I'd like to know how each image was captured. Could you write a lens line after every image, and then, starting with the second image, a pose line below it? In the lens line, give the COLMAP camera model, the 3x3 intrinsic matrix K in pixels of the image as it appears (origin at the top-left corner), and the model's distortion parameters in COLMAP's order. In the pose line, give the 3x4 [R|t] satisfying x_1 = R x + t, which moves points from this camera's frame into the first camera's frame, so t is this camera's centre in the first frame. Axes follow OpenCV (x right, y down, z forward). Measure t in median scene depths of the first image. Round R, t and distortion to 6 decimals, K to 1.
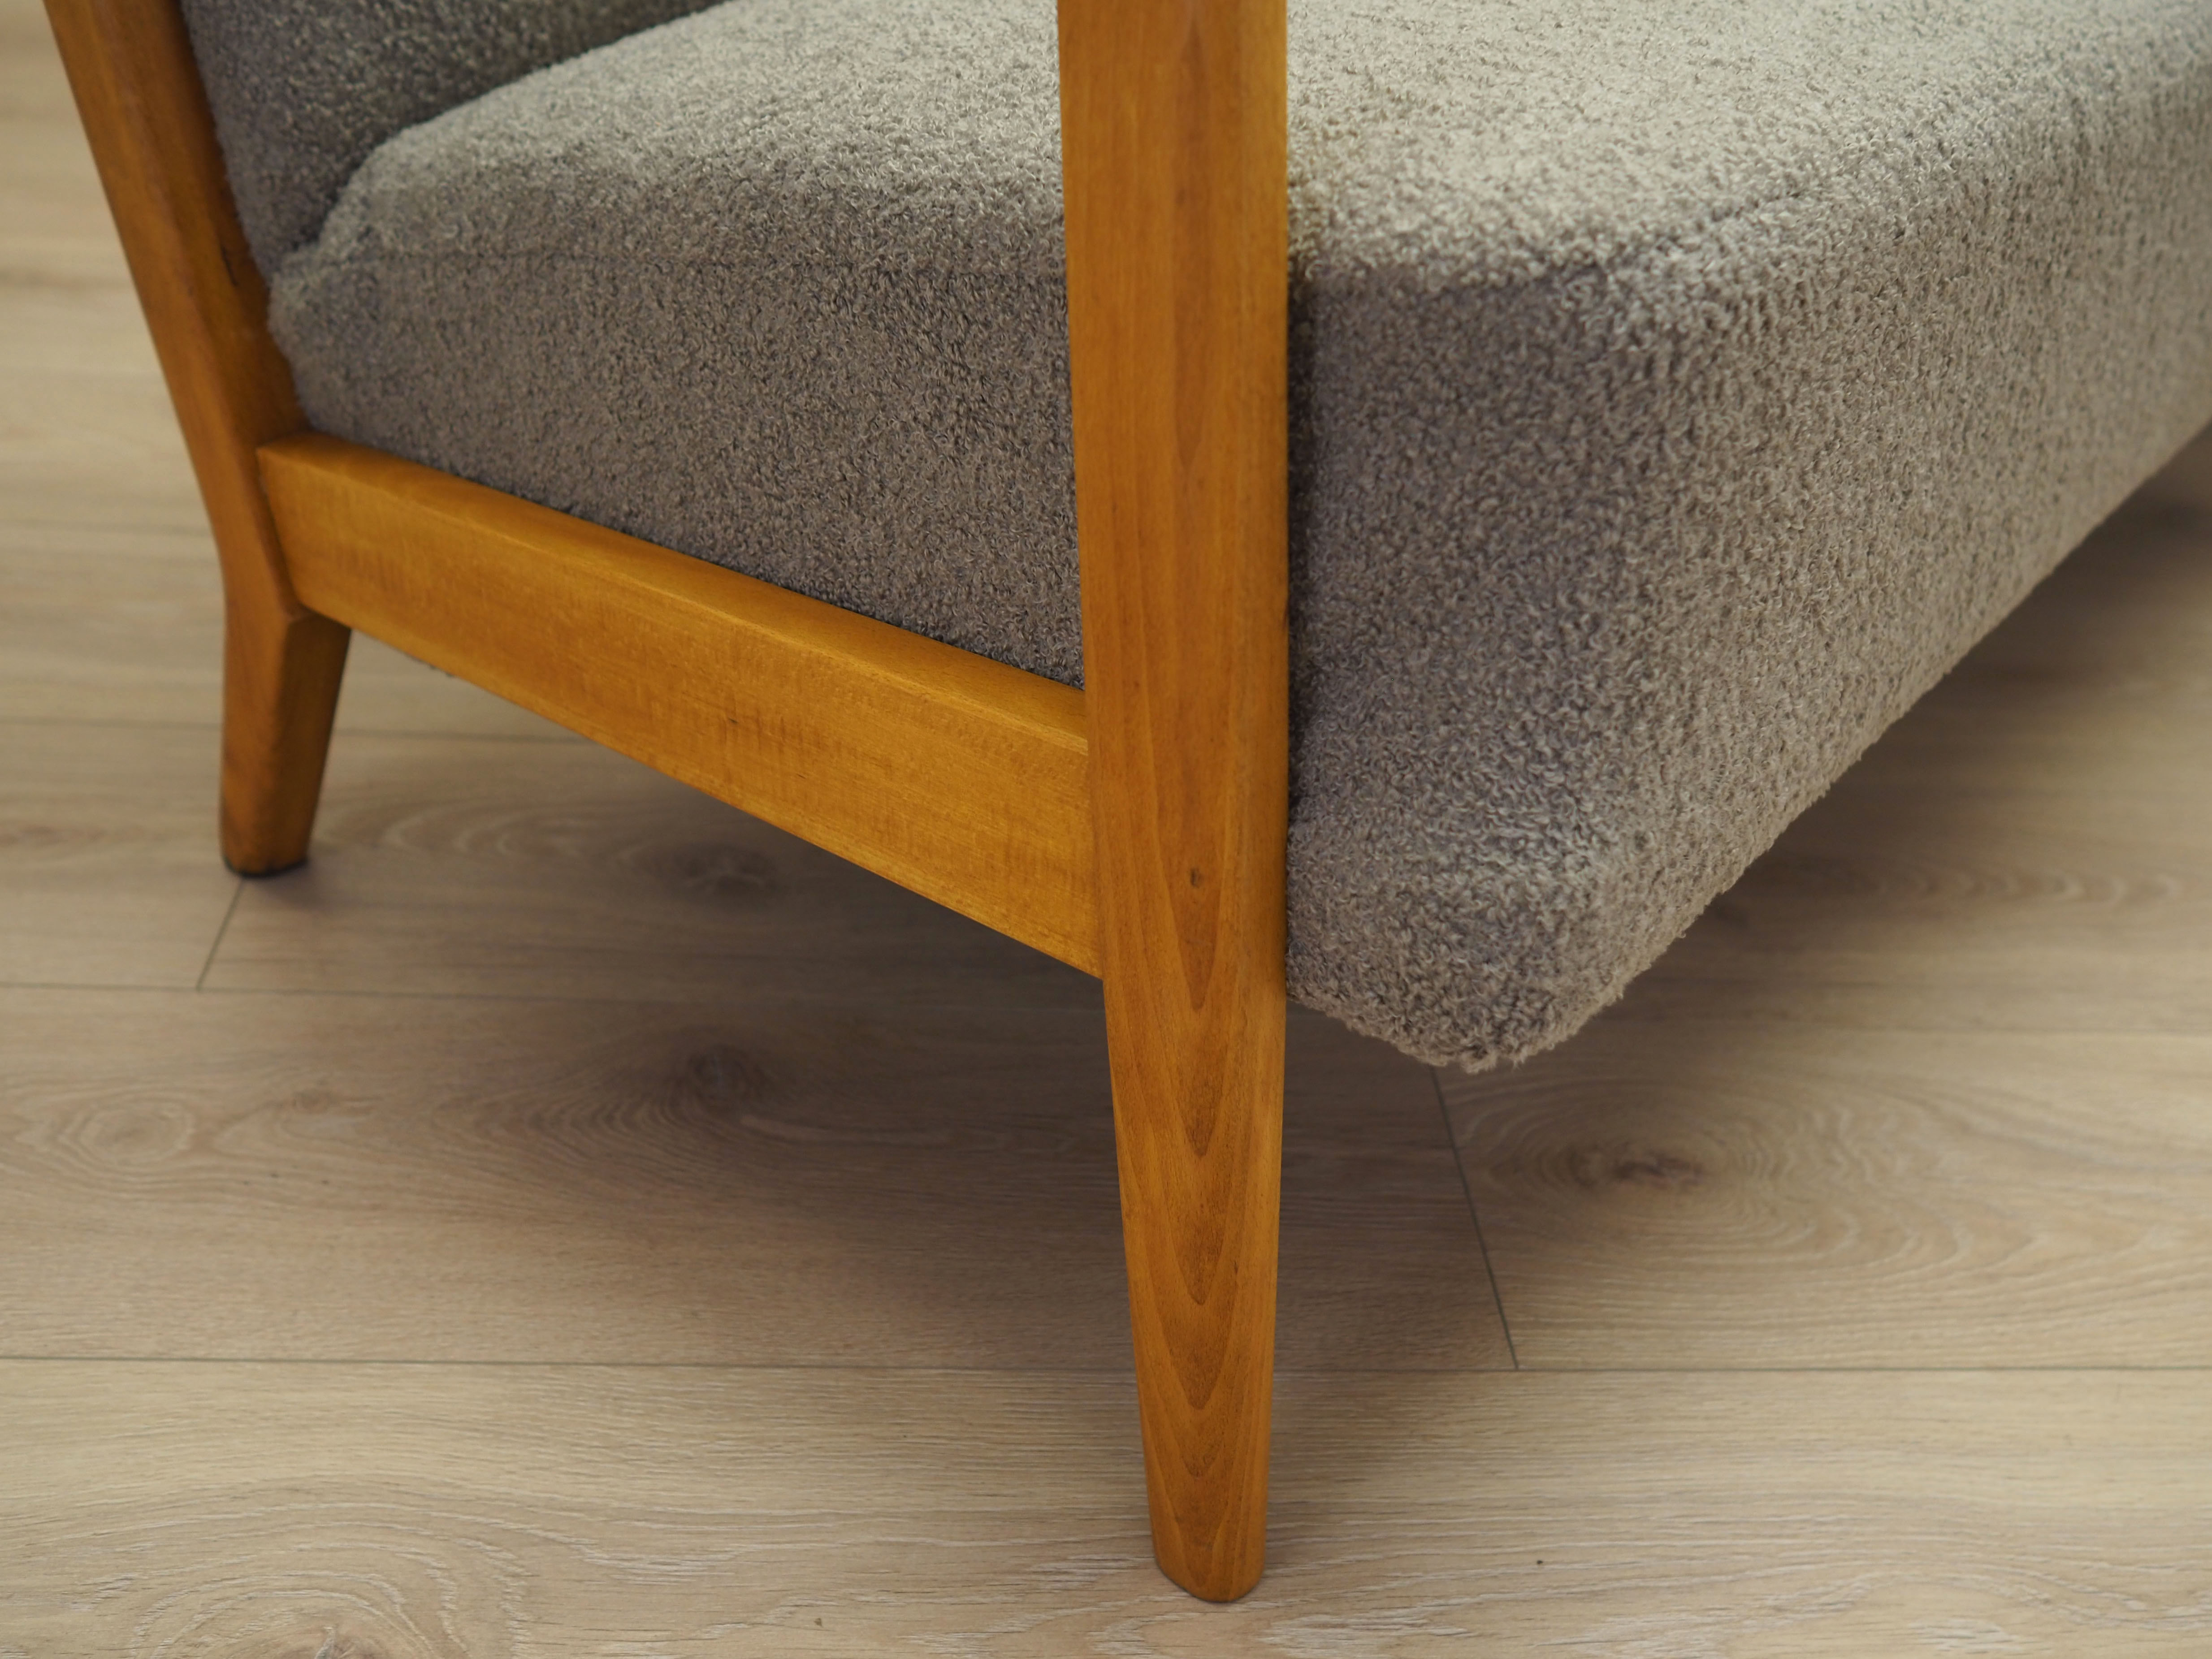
lens RADIAL K [[2136.9, 0, 1106.0], [0, 2136.9, 829.5], [0, 0, 1]] dist [-0.019501, -0.002002]
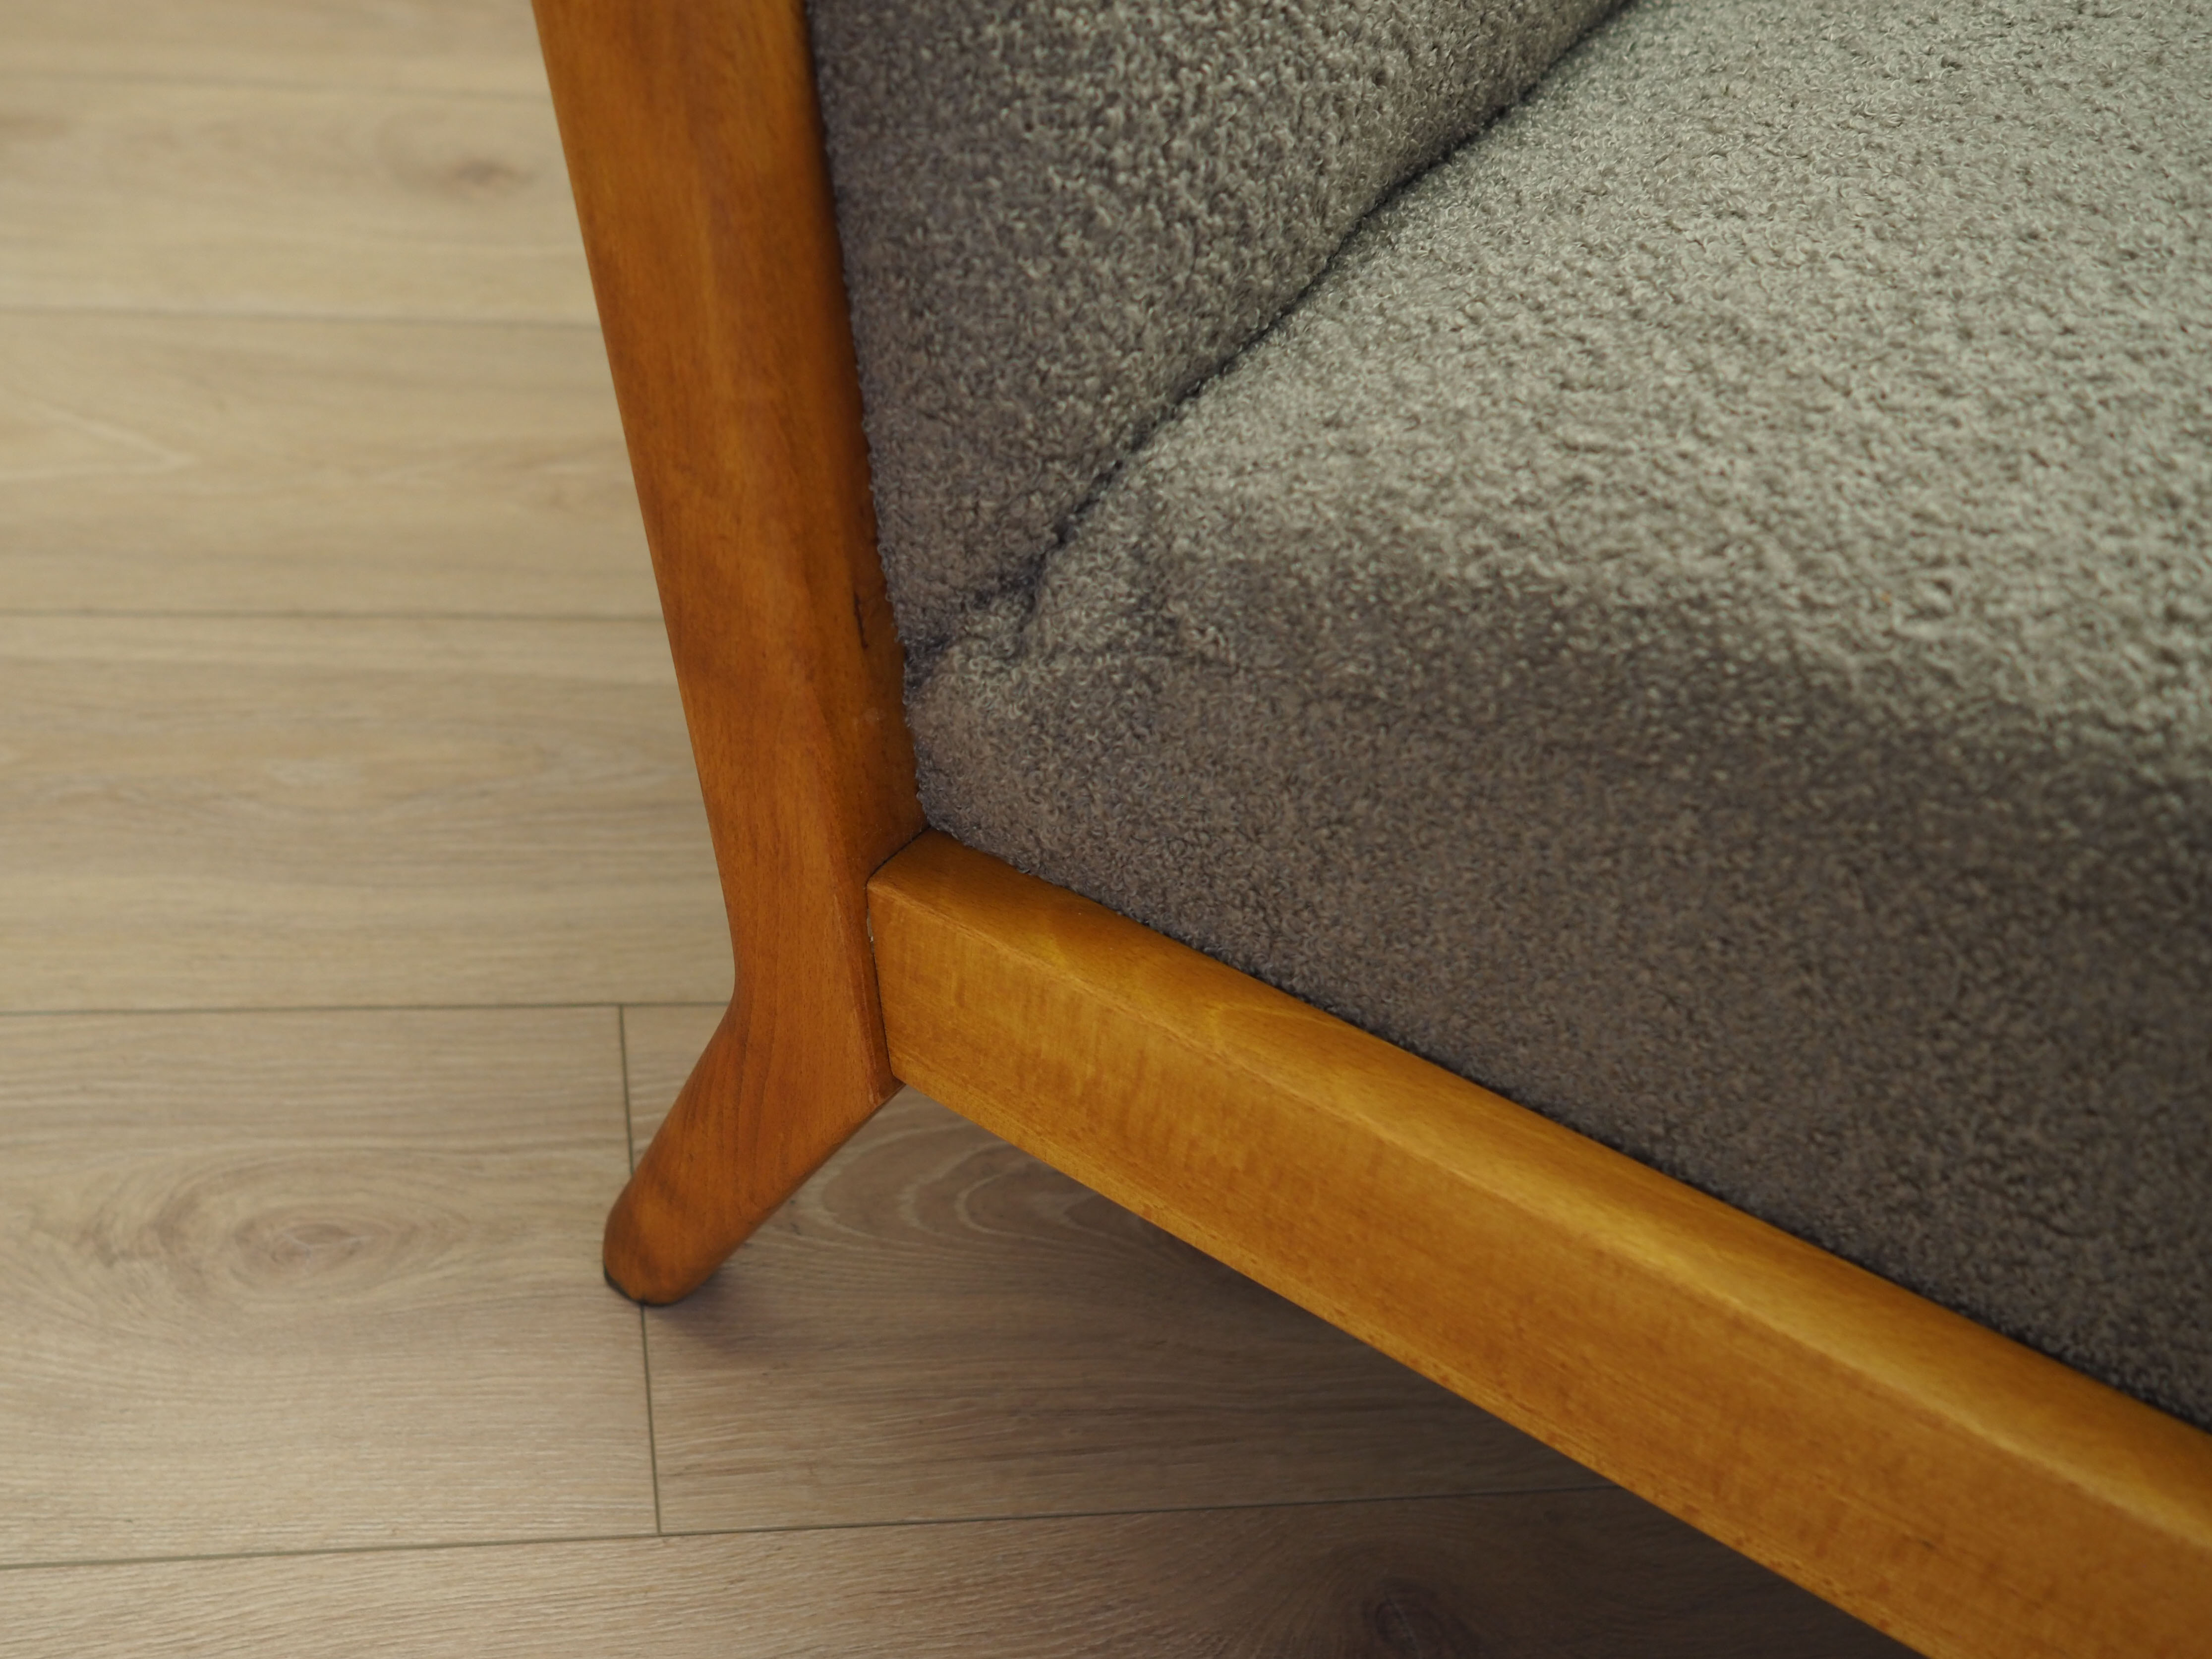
lens RADIAL K [[2376.2, 0, 792.4], [0, 2376.2, 828.0], [0, 0, 1]] dist [-0.011478, -0.005355]
pose [[0.998424, -0.016694, 0.053575, -0.485244], [0.004832, 0.976753, 0.214312, -0.365394], [-0.055908, -0.213715, 0.975295, 0.333461]]
